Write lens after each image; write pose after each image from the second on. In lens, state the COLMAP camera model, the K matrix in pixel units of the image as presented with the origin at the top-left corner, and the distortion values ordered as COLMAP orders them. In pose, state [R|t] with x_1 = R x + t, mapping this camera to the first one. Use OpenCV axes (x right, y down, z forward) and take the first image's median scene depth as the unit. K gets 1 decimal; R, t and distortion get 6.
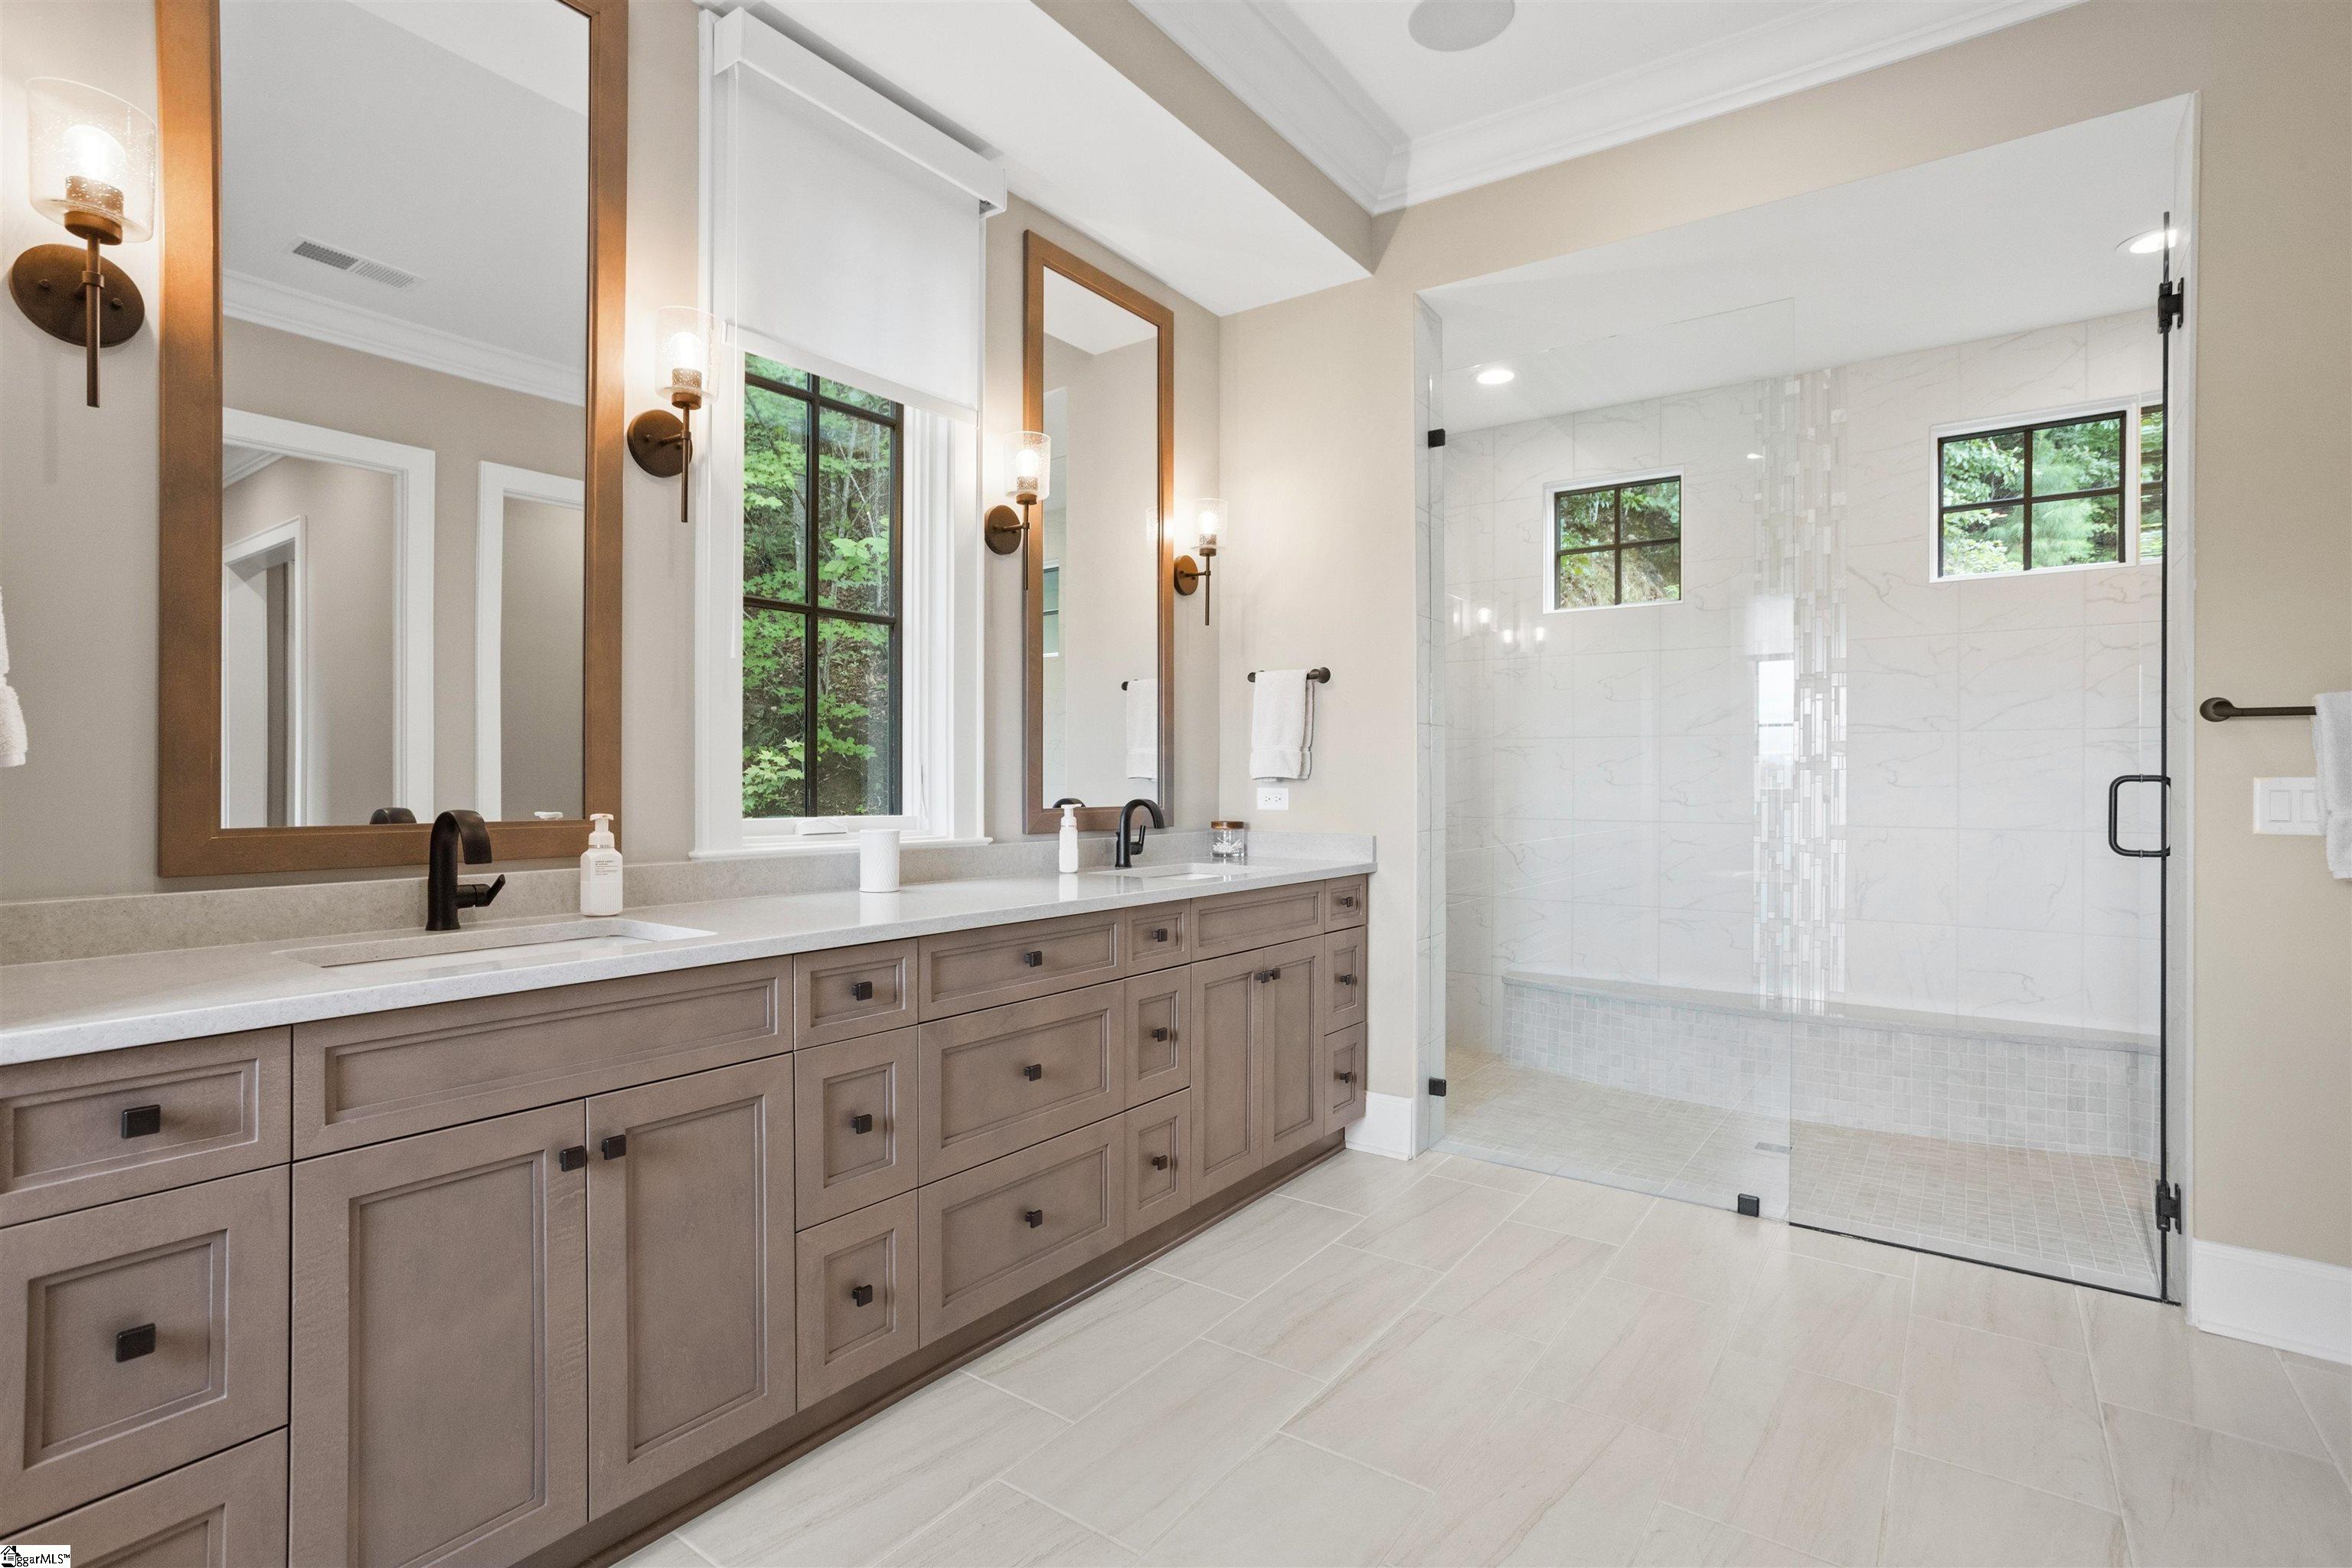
lens RADIAL K [[1152.5, 0, 1171.7], [0, 1152.5, 773.3], [0, 0, 1]] dist [-0.002301, 0.014167]
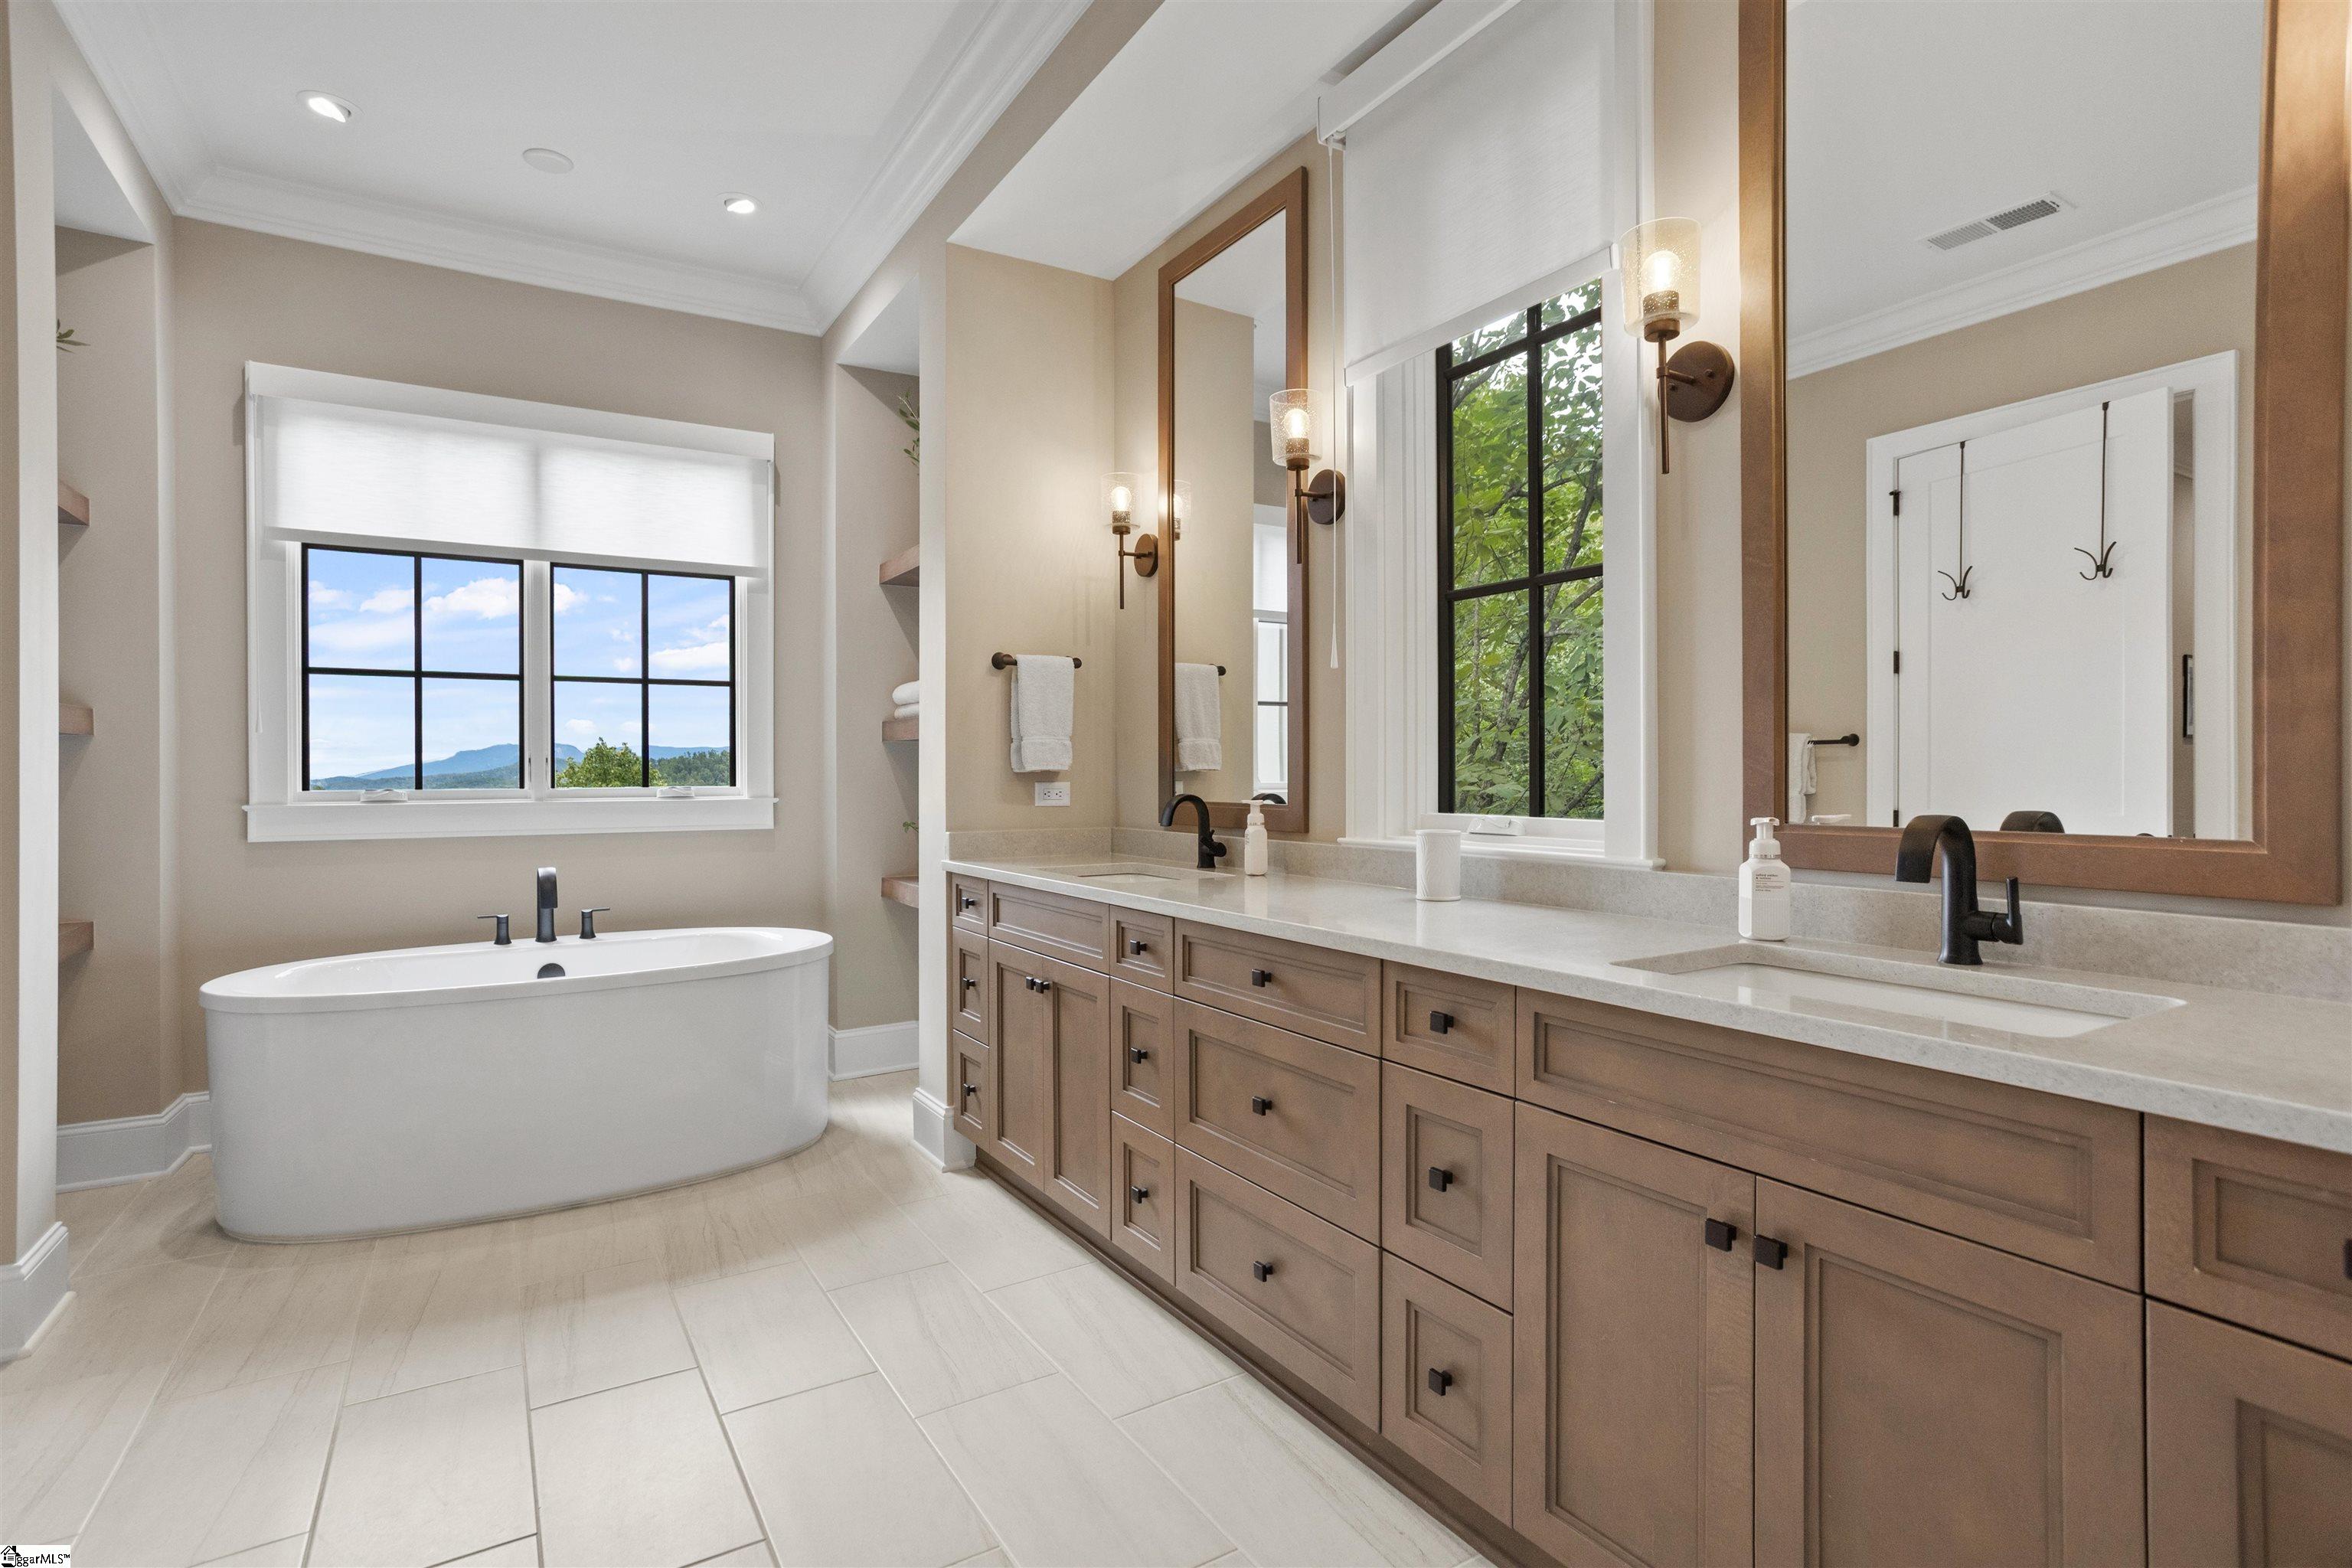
lens RADIAL K [[1152.5, 0, 1171.7], [0, 1152.5, 773.3], [0, 0, 1]] dist [-0.002301, 0.014167]
pose [[-0.389977, -0.015275, -0.920698, 0.573091], [-0.005238, 0.999883, -0.014370, 0.017795], [0.920810, -0.000782, -0.390012, 1.036548]]
